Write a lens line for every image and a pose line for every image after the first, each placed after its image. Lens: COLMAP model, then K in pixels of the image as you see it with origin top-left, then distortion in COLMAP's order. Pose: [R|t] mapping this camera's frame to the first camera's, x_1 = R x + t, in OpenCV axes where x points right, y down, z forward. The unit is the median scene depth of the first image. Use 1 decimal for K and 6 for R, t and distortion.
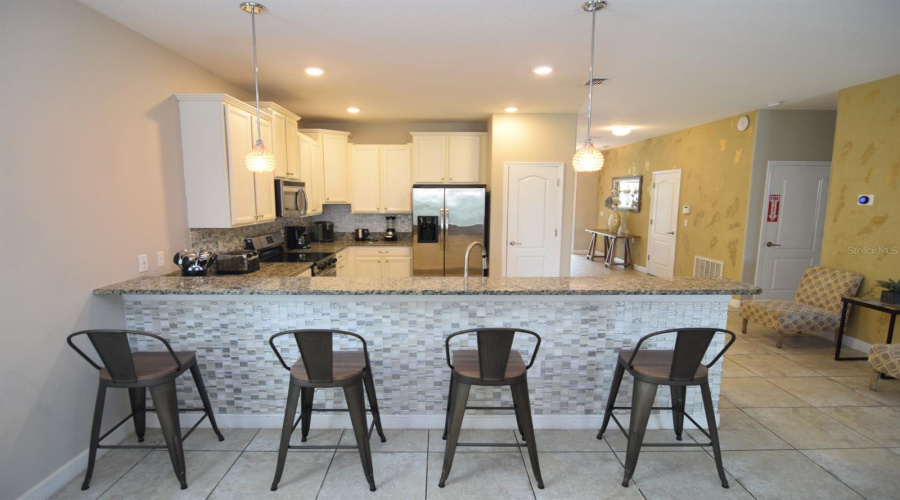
lens RADIAL K [[451.7, 0, 450.0], [0, 451.7, 250.0], [0, 0, 1]] dist [-0.005736, -0.001325]
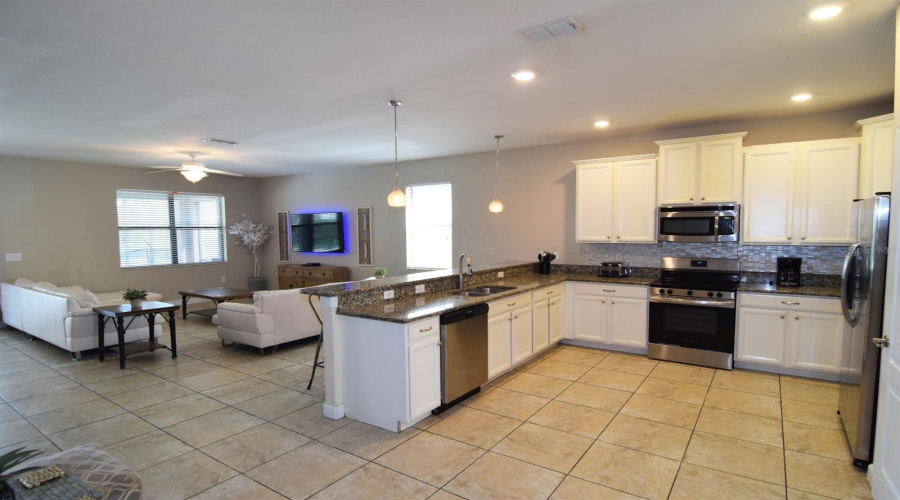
lens RADIAL K [[498.6, 0, 450.0], [0, 498.6, 250.0], [0, 0, 1]] dist [-0.001698, -0.001172]
pose [[-0.554485, 0.043687, -0.831046, 0.687175], [-0.083908, 0.990597, 0.108059, -0.108708], [0.827953, 0.129649, -0.545605, 0.954427]]
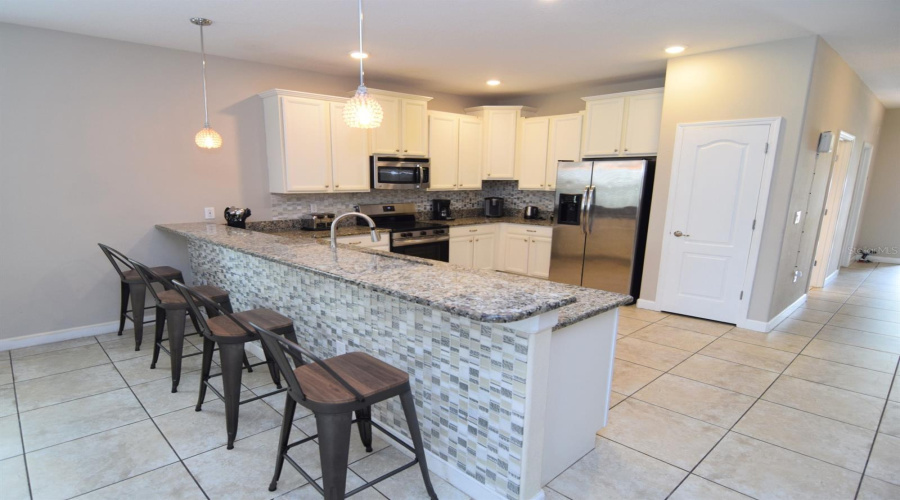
lens RADIAL K [[432.8, 0, 436.6], [0, 432.8, 271.0], [0, 0, 1]] dist [-0.000472, -0.000293]
pose [[0.702617, 0.149716, -0.695640, 0.375021], [-0.084711, 0.988262, 0.127134, -0.011729], [0.706508, -0.030398, 0.707052, 0.209410]]
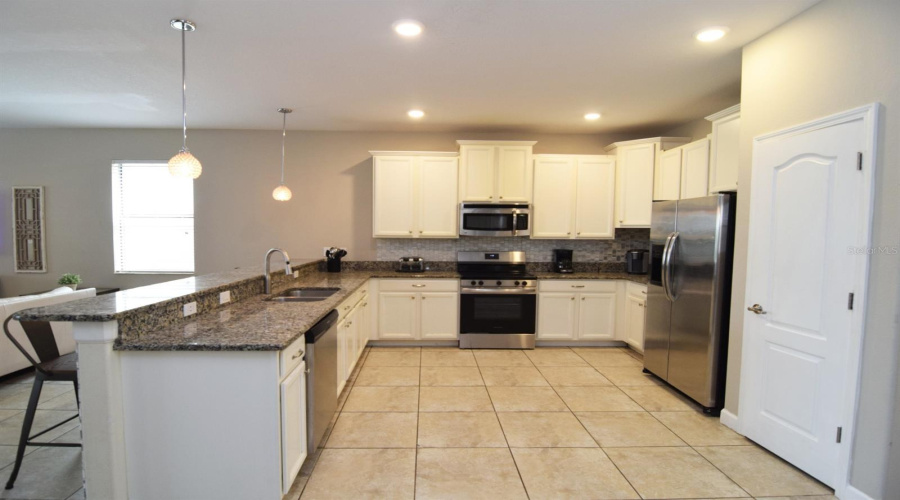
lens RADIAL K [[451.7, 0, 450.0], [0, 451.7, 250.0], [0, 0, 1]] dist [-0.005736, -0.001325]
pose [[0.091882, 0.041507, -0.994904, 0.568476], [-0.124154, 0.991812, 0.029912, -0.049233], [0.988000, 0.120773, 0.096283, 0.642839]]
